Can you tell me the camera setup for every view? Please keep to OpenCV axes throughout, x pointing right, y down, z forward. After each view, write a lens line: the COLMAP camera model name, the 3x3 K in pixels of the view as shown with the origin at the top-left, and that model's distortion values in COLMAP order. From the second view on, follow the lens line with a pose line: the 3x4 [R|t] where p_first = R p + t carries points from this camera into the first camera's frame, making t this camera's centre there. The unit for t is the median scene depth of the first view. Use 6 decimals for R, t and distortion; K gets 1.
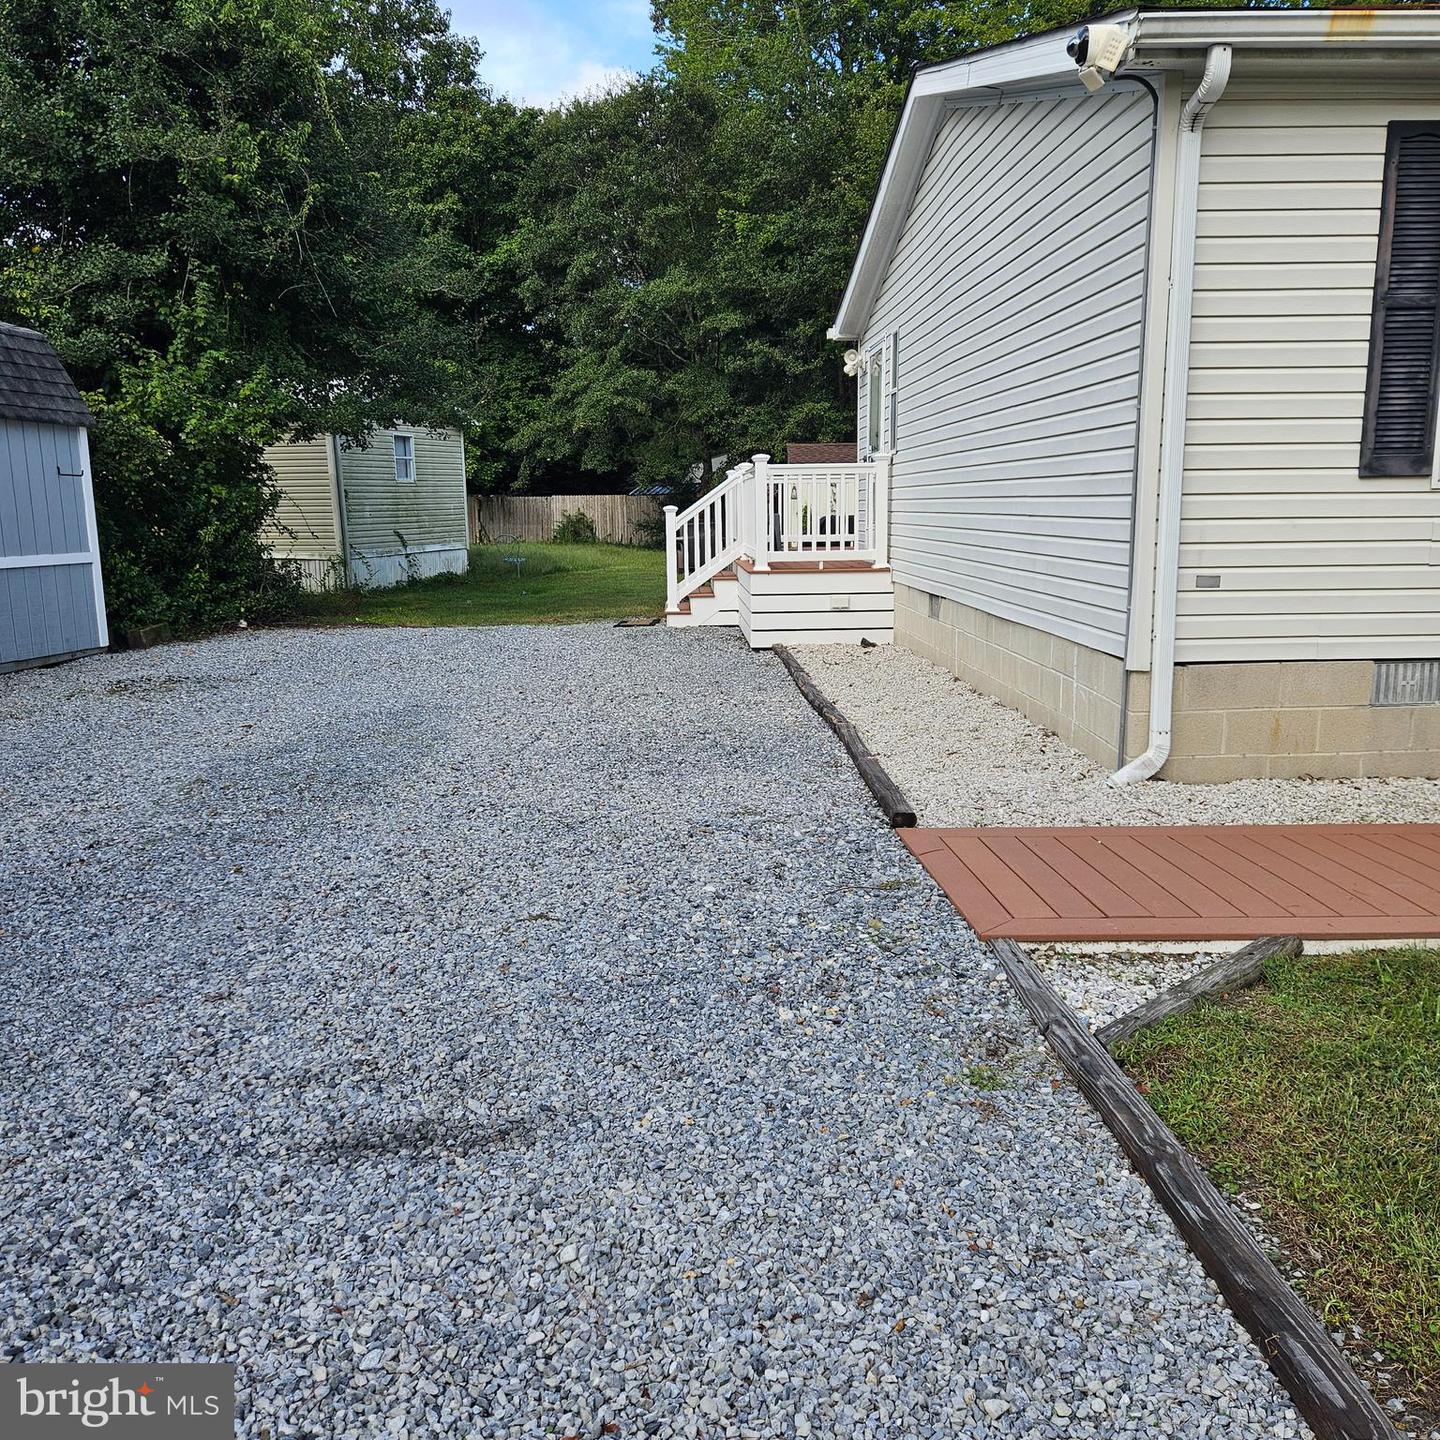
lens RADIAL K [[1285.1, 0, 727.9], [0, 1285.1, 750.4], [0, 0, 1]] dist [0.058527, -0.014308]
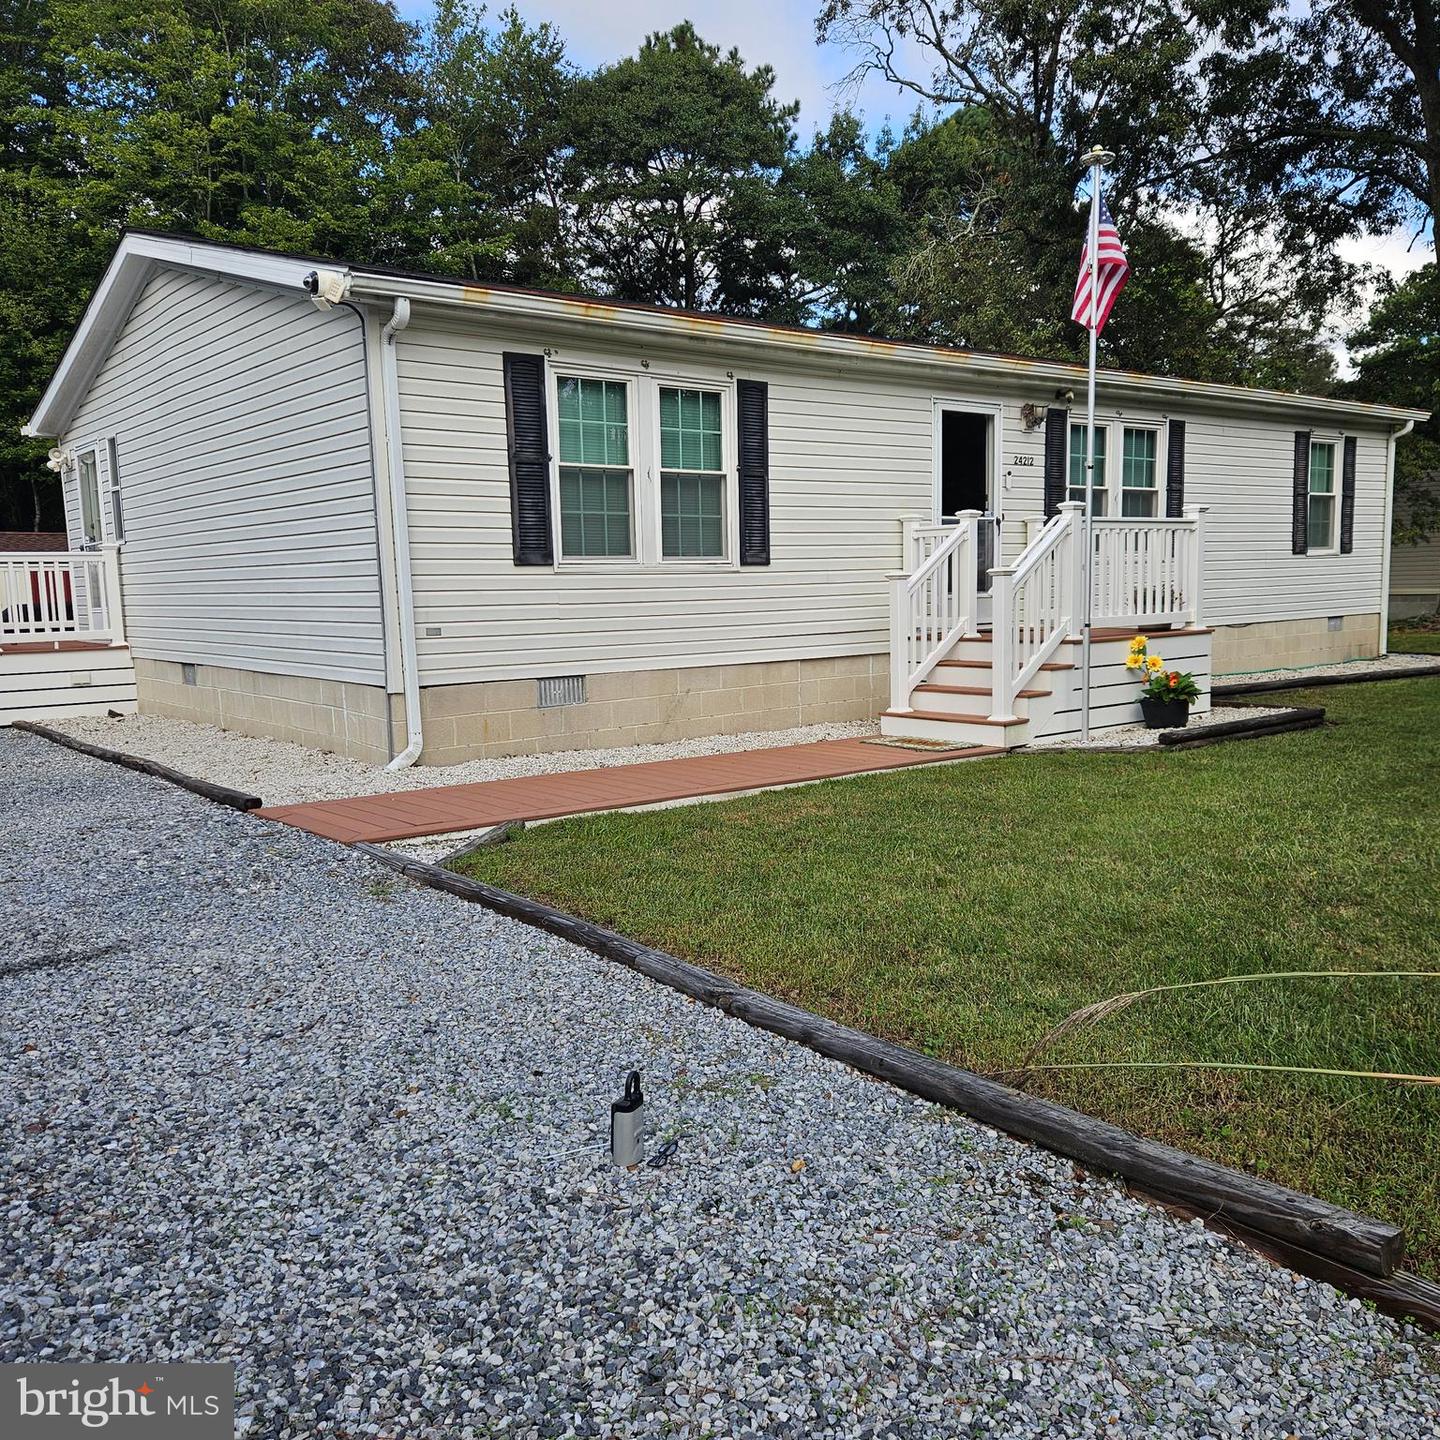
lens RADIAL K [[1285.1, 0, 720.4], [0, 1285.1, 722.0], [0, 0, 1]] dist [0.058527, -0.014308]
pose [[0.814314, -0.070637, 0.576110, -0.229022], [0.122978, 0.991029, -0.052316, 0.092735], [-0.567247, 0.113451, 0.815696, -0.399471]]
